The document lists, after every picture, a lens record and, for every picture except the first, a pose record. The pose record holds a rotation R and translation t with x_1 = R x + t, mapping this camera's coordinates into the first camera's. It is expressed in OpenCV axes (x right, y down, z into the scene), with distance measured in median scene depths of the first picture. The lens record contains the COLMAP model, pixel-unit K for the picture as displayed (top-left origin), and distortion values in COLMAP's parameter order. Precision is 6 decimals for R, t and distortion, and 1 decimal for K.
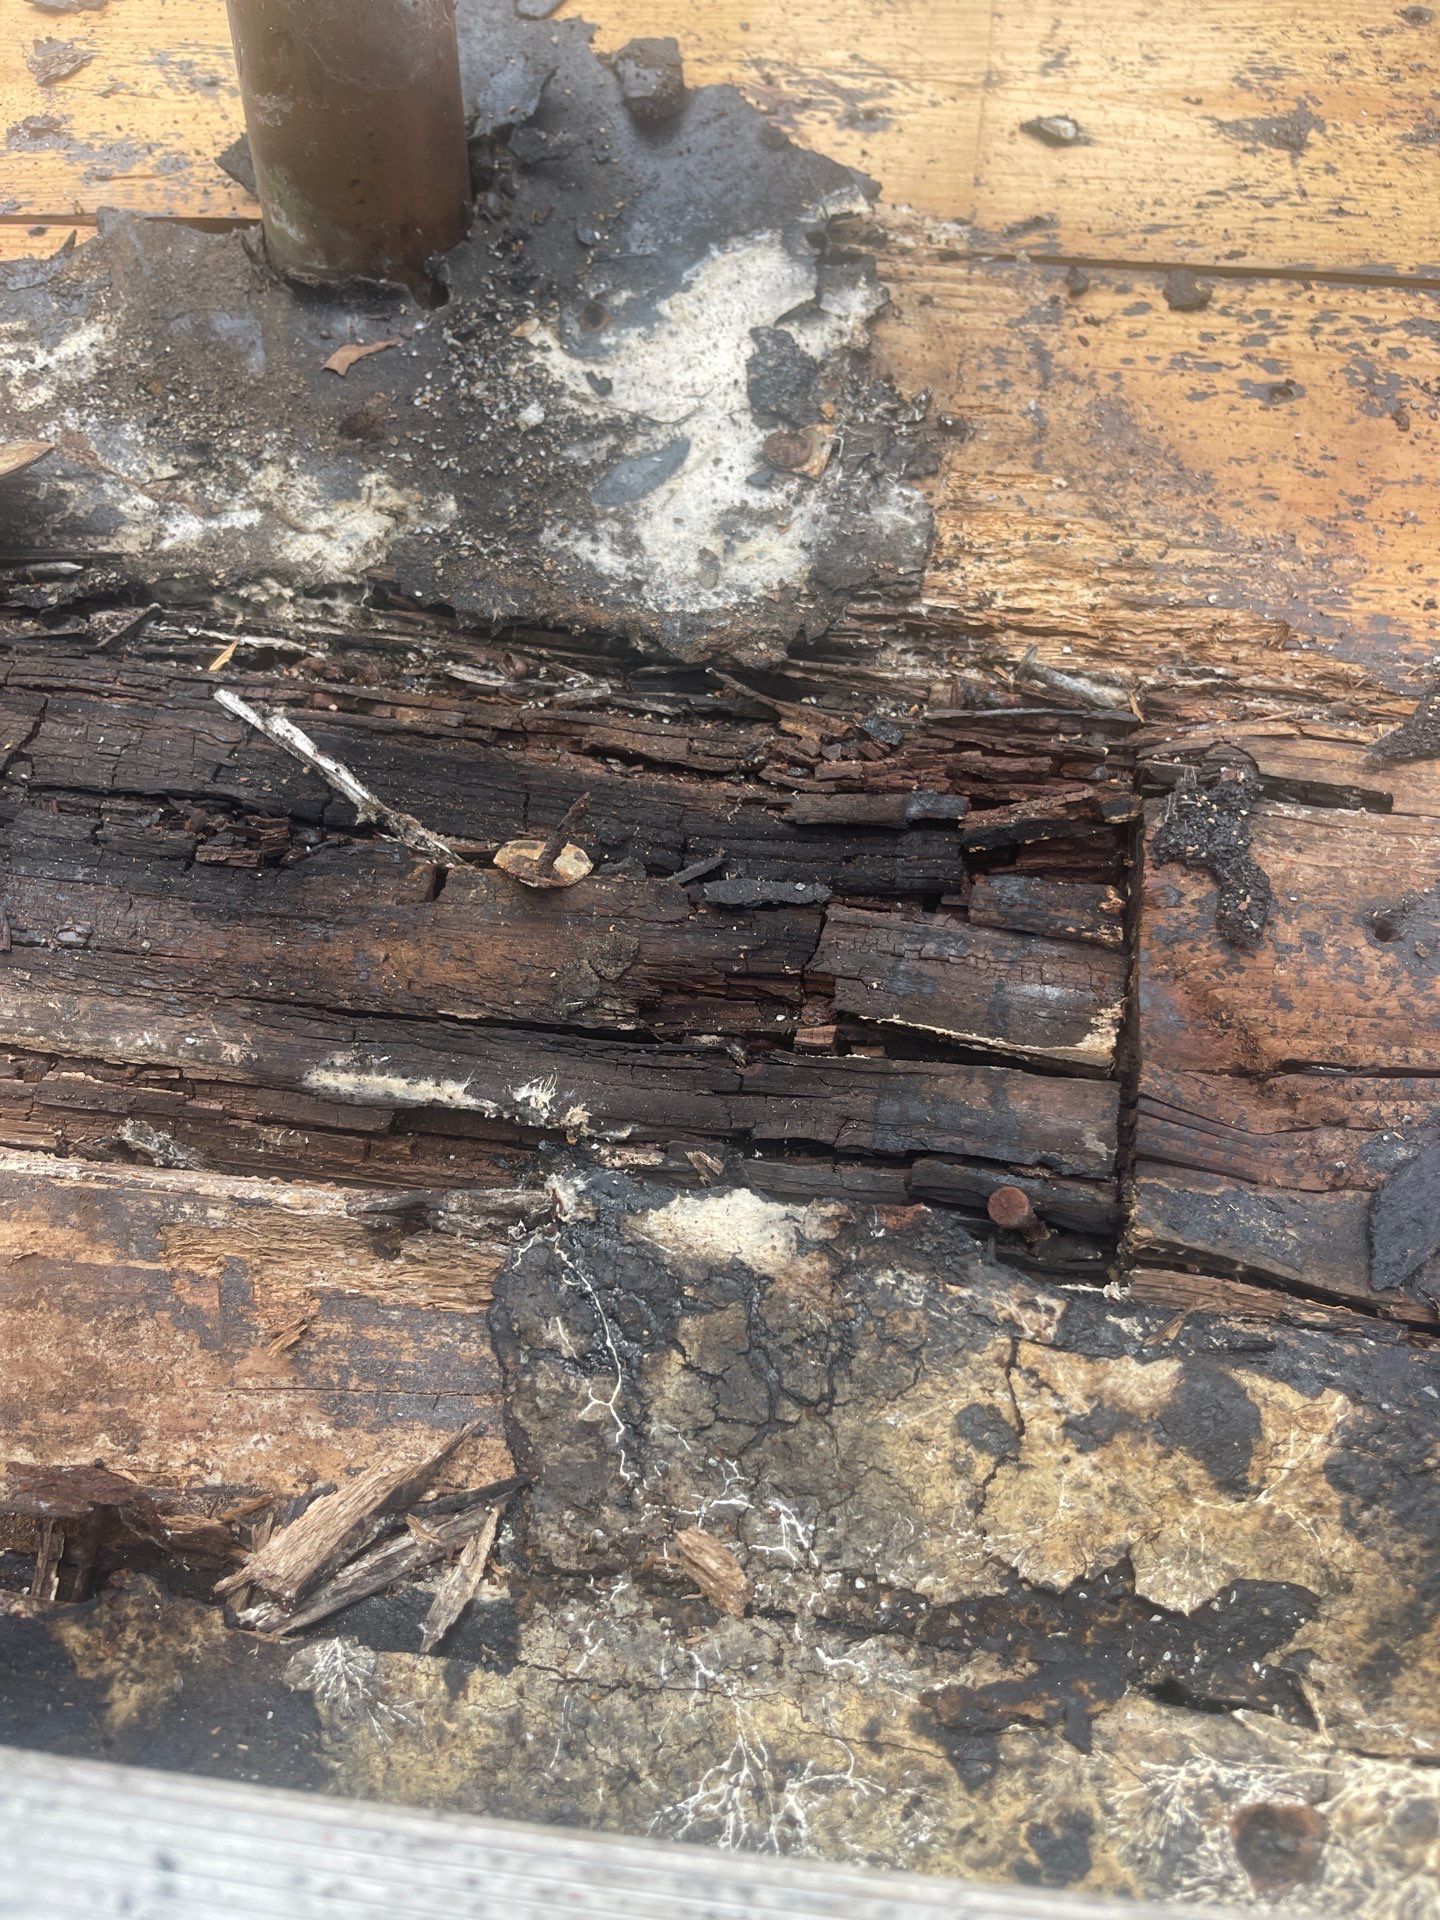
lens RADIAL K [[1439.9, 0, 714.5], [0, 1439.9, 950.7], [0, 0, 1]] dist [0.053484, -0.078308]
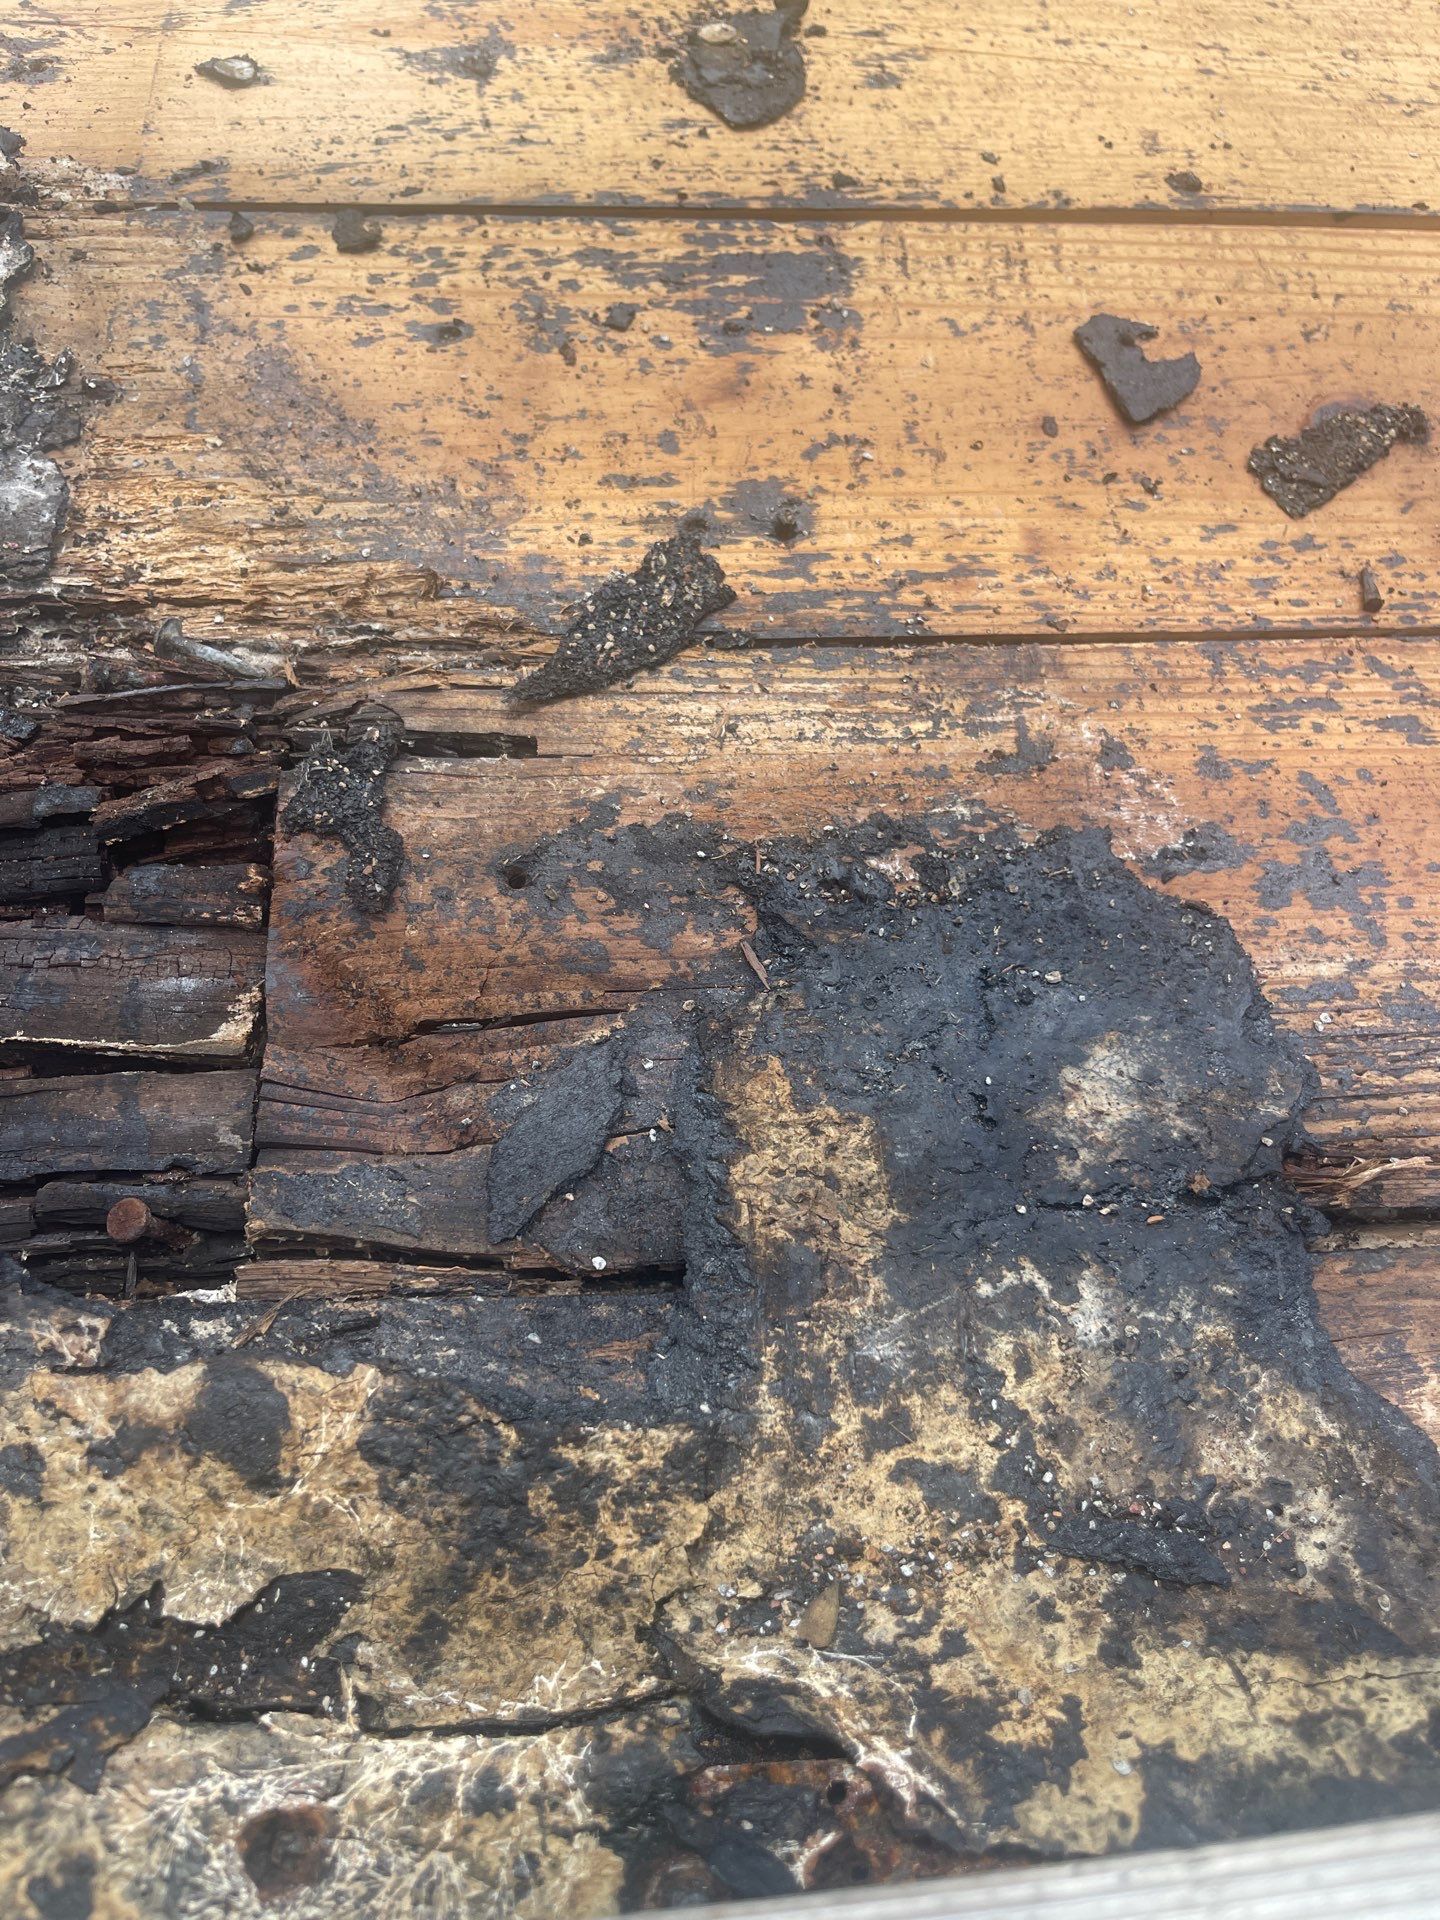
lens RADIAL K [[1439.9, 0, 737.2], [0, 1439.9, 956.9], [0, 0, 1]] dist [0.053484, -0.078308]
pose [[0.977595, -0.135032, 0.161478, 0.455078], [0.130812, 0.990734, 0.036533, 0.024494], [-0.164915, -0.014591, 0.986200, 0.004961]]
